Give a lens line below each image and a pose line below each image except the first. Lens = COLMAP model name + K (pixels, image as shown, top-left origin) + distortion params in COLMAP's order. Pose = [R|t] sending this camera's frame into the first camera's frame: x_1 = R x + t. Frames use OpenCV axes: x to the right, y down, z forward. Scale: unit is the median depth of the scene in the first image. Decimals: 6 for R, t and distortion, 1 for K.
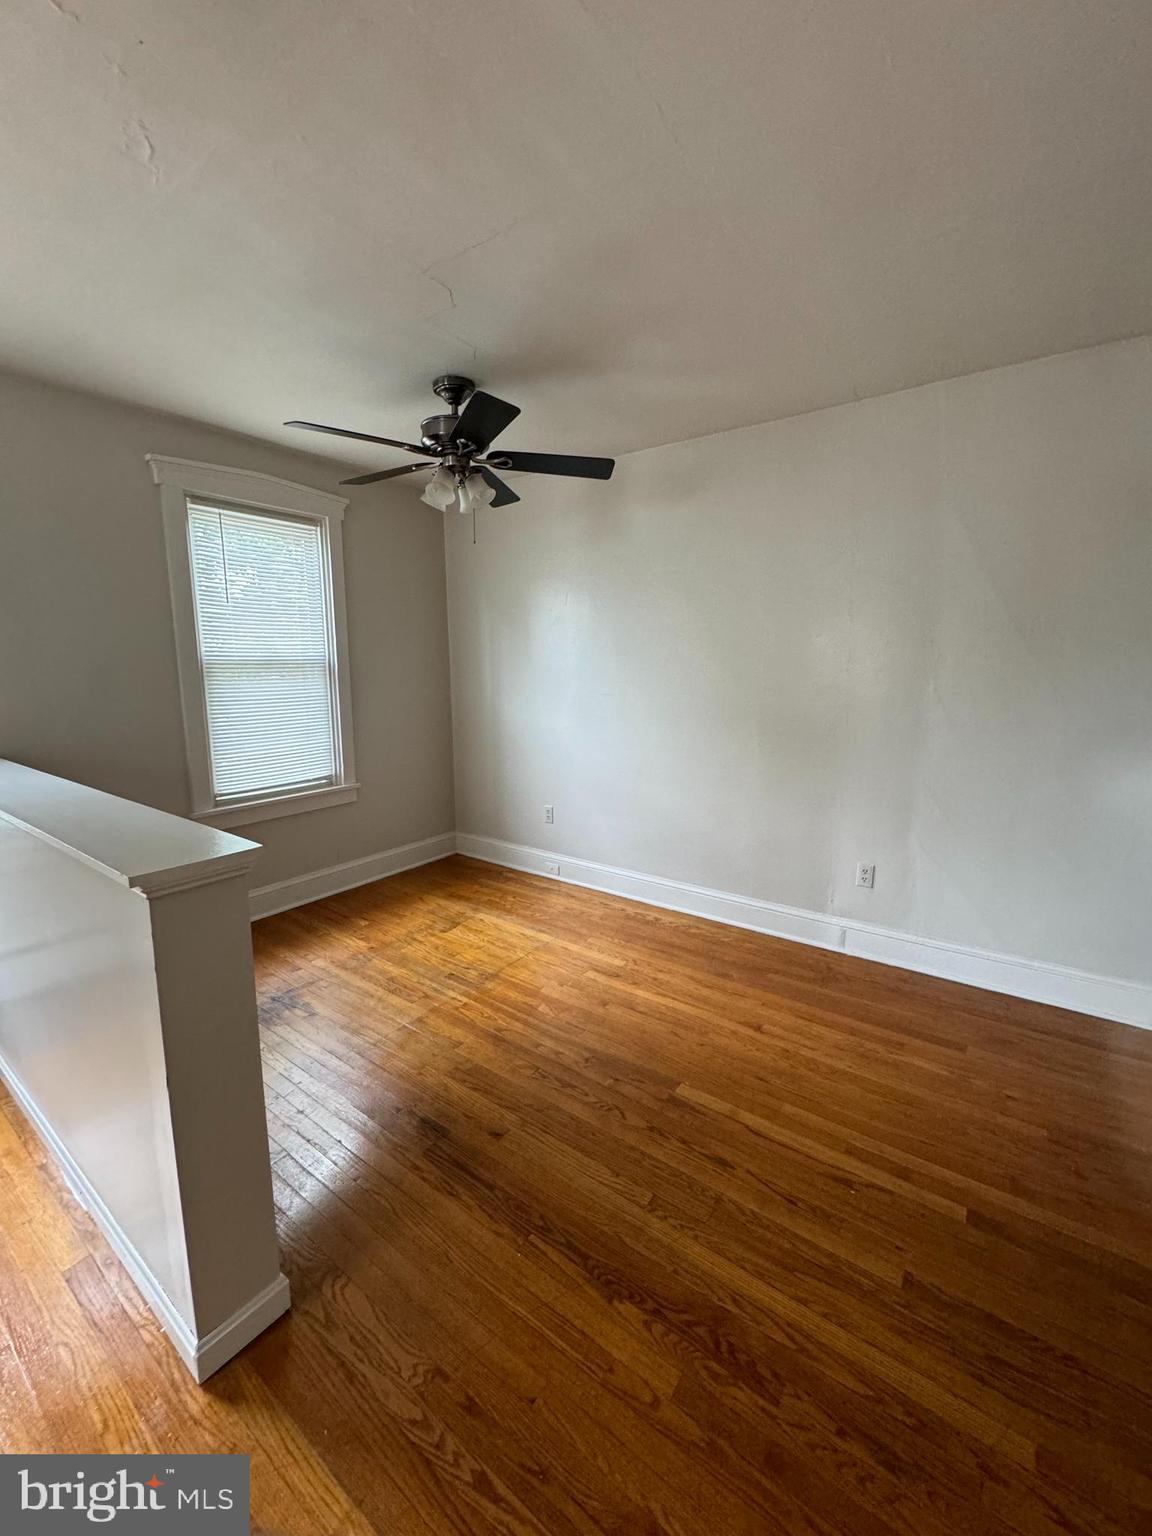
lens RADIAL K [[614.4, 0, 582.6], [0, 614.4, 765.0], [0, 0, 1]] dist [-0.002354, -0.000484]
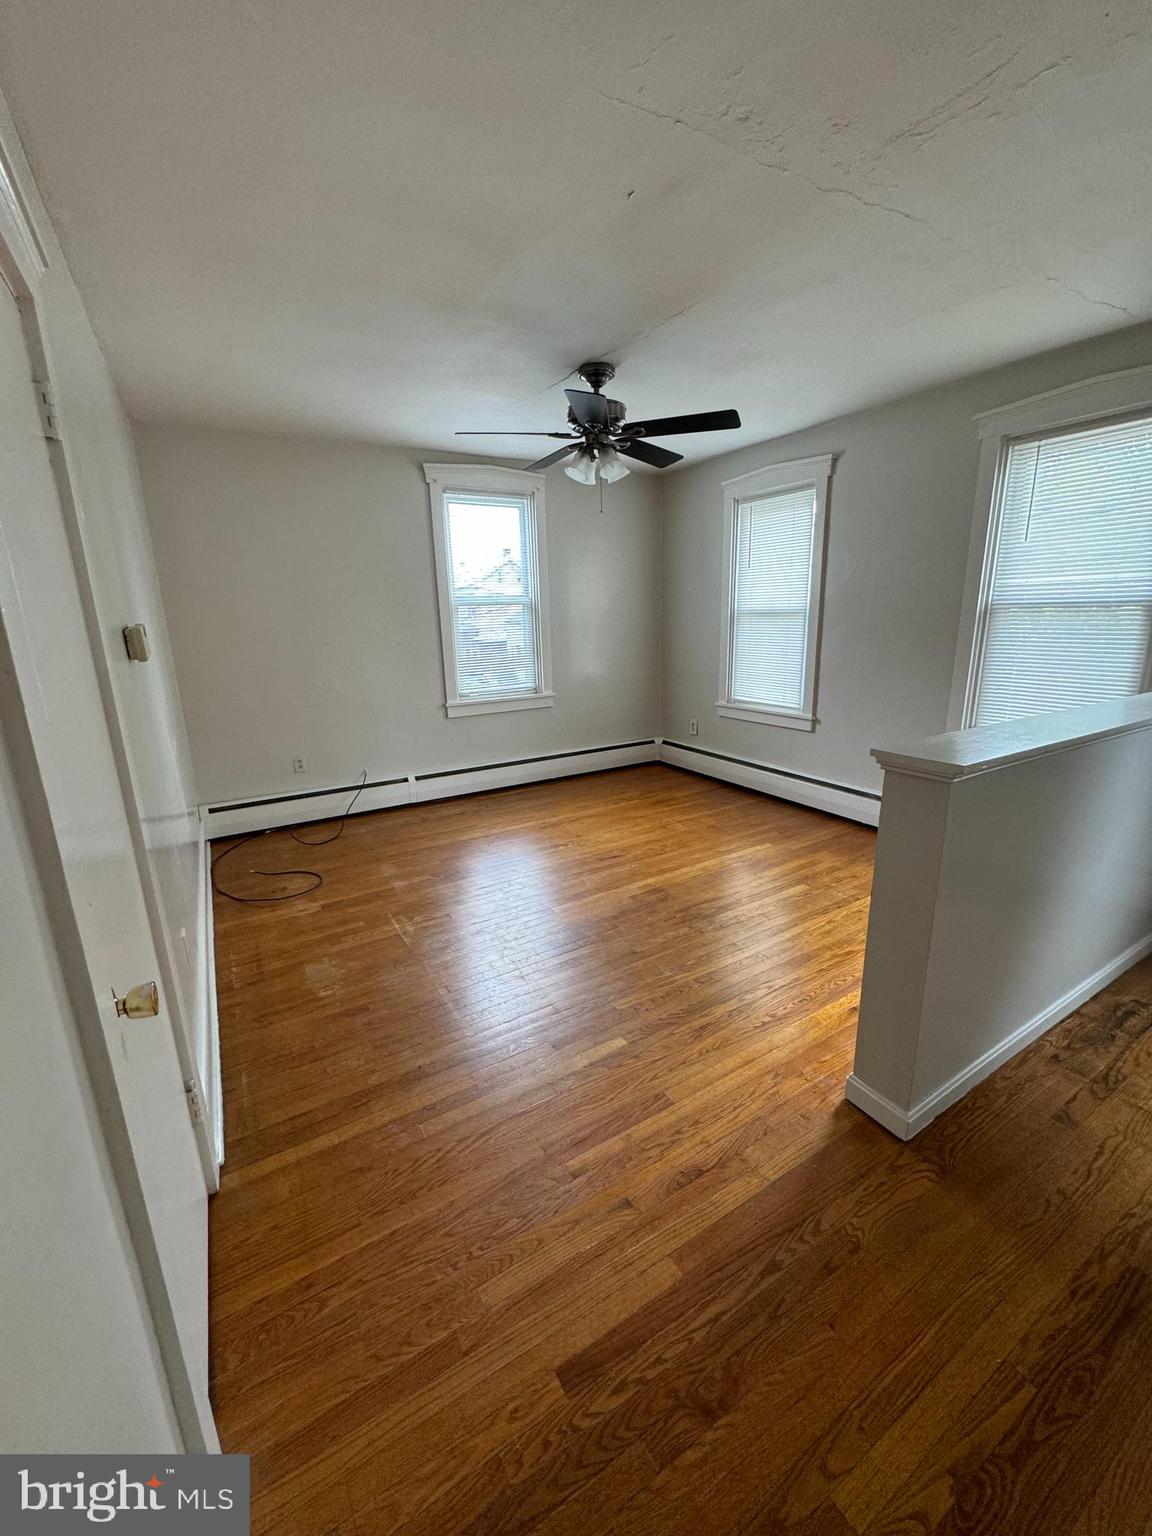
lens RADIAL K [[614.4, 0, 582.2], [0, 614.4, 766.8], [0, 0, 1]] dist [-0.002354, -0.000484]
pose [[-0.387030, 0.235040, -0.891608, 0.795023], [-0.131649, 0.942974, 0.305727, -0.135752], [0.912621, 0.235704, -0.334016, 0.729403]]
